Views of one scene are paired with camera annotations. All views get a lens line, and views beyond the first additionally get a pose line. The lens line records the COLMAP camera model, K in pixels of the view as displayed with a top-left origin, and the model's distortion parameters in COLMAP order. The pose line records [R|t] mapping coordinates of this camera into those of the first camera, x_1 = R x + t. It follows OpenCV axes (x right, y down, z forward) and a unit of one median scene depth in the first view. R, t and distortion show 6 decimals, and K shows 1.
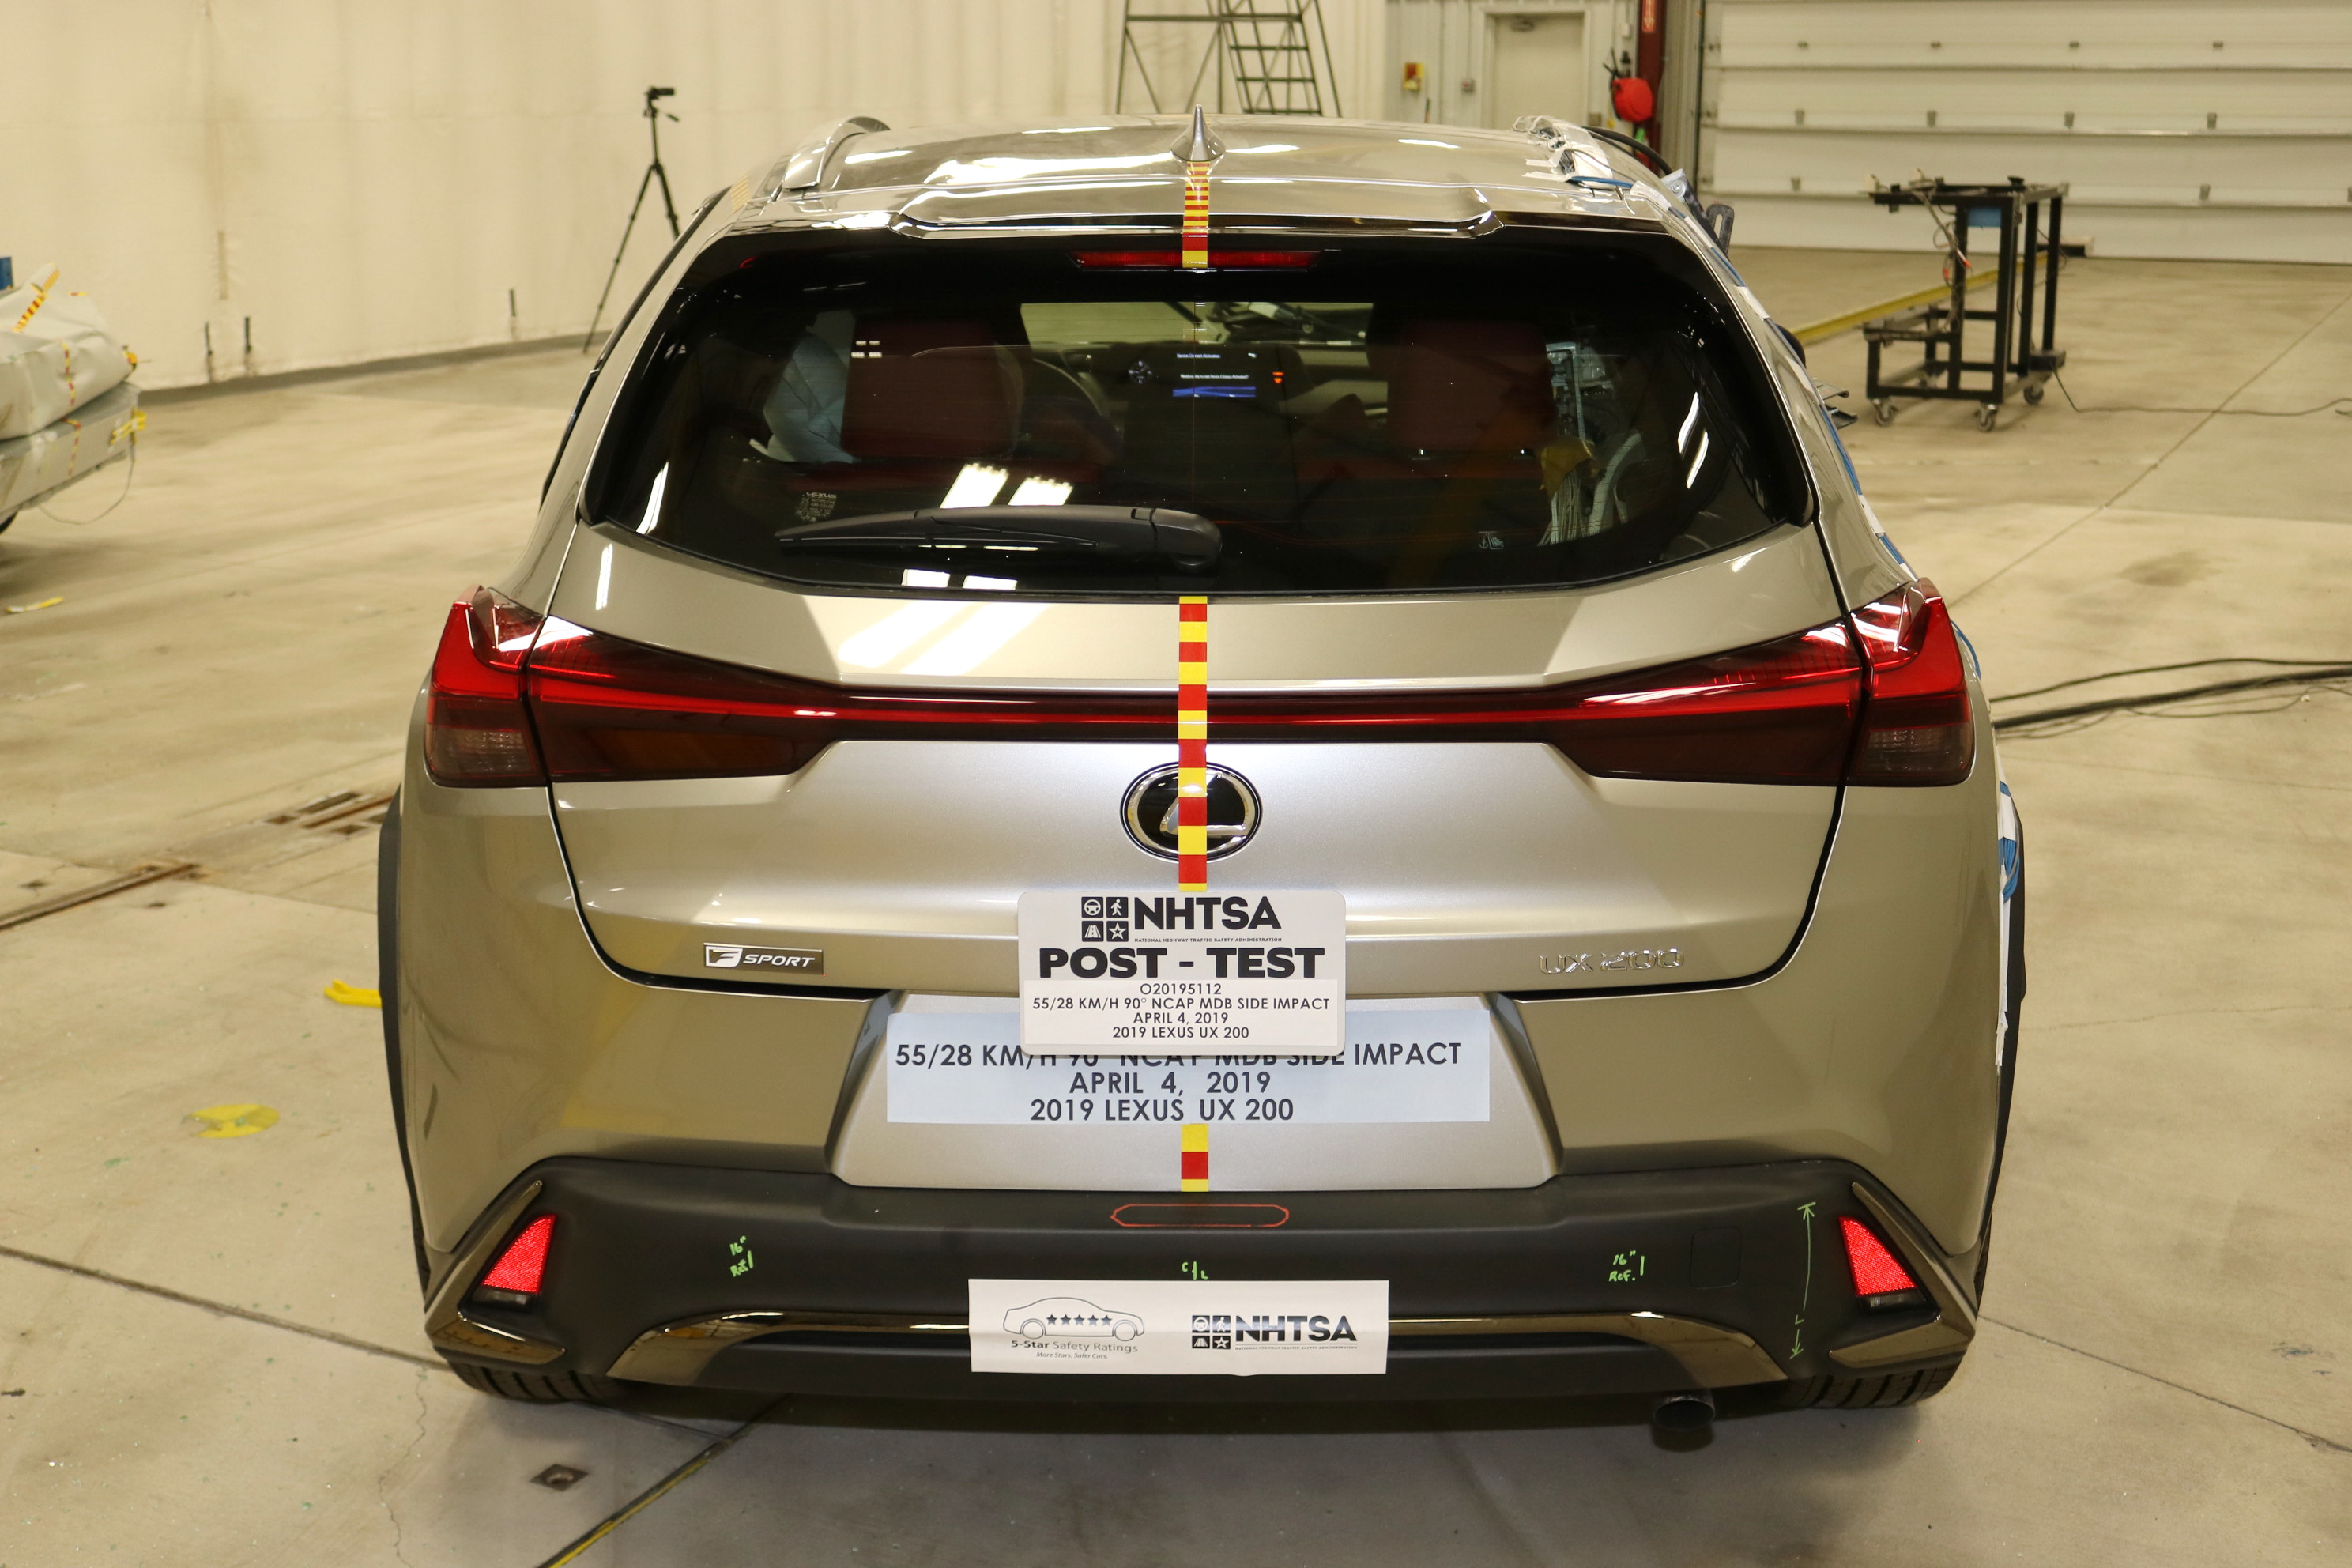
lens RADIAL K [[2926.6, 0, 1176.0], [0, 2926.6, 784.0], [0, 0, 1]] dist [-0.121526, 0.243515]
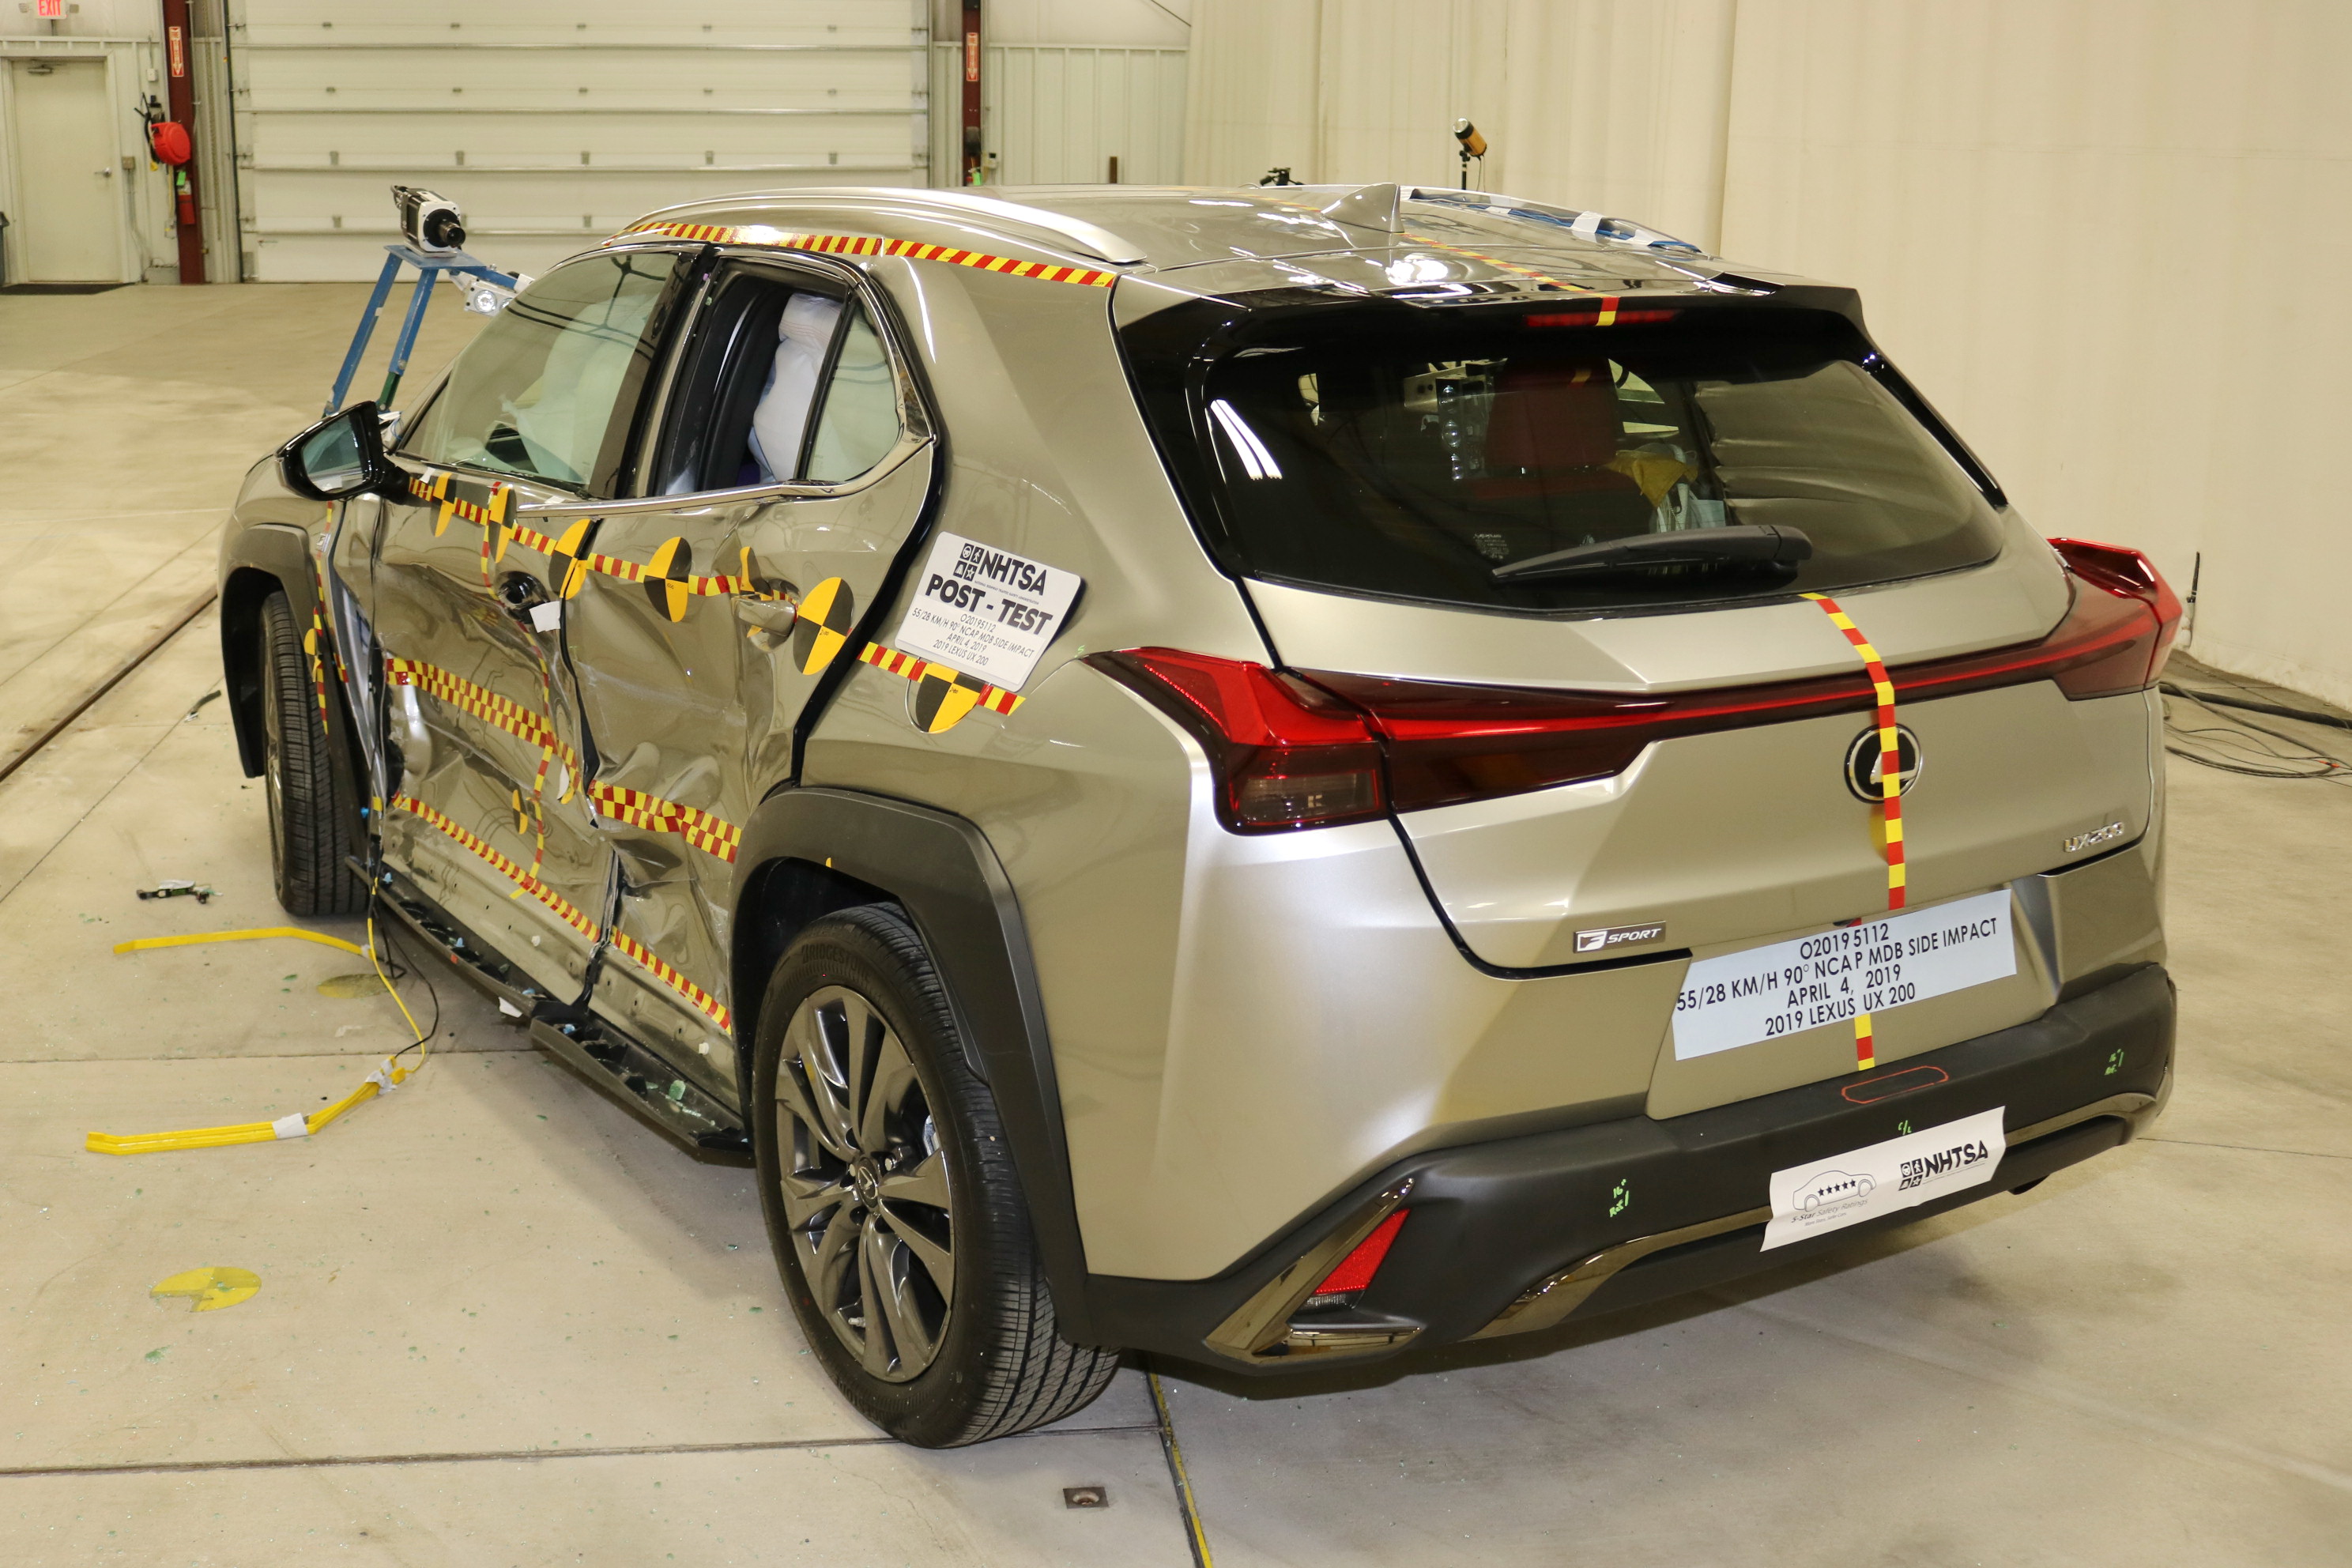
lens RADIAL K [[2711.7, 0, 1176.0], [0, 2711.7, 784.0], [0, 0, 1]] dist [-0.117707, 0.195766]
pose [[0.824608, -0.125695, 0.551564, -0.853221], [0.122491, 0.991545, 0.042834, -0.065943], [-0.552284, 0.032240, 0.833032, 0.204053]]
